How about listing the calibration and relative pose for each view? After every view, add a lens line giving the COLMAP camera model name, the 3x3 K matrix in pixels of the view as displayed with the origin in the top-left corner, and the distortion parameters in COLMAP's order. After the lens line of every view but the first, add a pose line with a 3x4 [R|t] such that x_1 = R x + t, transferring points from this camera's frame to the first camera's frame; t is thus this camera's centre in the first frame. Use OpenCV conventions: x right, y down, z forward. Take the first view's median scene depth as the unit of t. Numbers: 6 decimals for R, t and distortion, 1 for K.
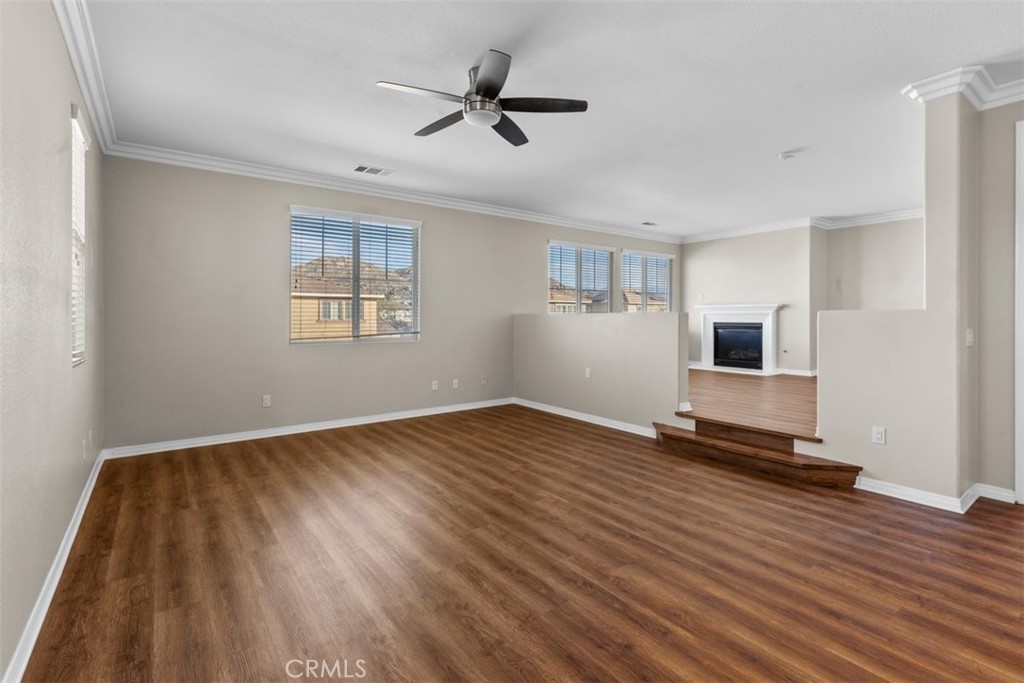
lens RADIAL K [[466.8, 0, 506.2], [0, 466.8, 329.7], [0, 0, 1]] dist [0.003360, -0.000454]
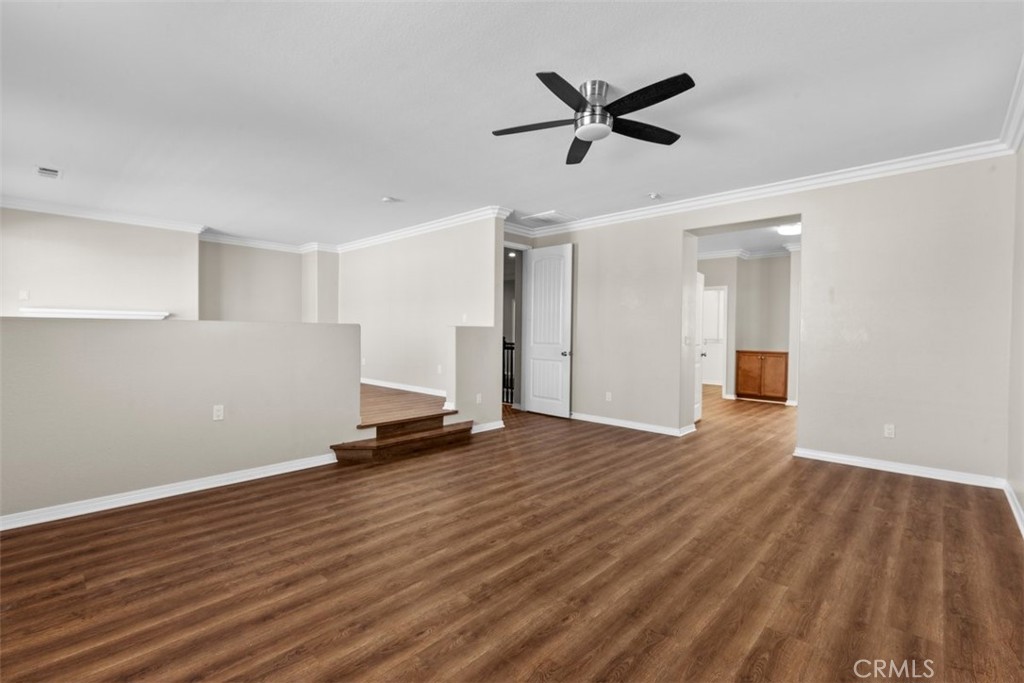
lens RADIAL K [[456.0, 0, 507.9], [0, 456.0, 345.7], [0, 0, 1]] dist [-0.009146, -0.000052]
pose [[-0.165746, -0.033253, 0.985608, -0.884975], [0.019045, 0.999137, 0.036912, -0.028678], [-0.985985, 0.024889, -0.164970, 1.195319]]
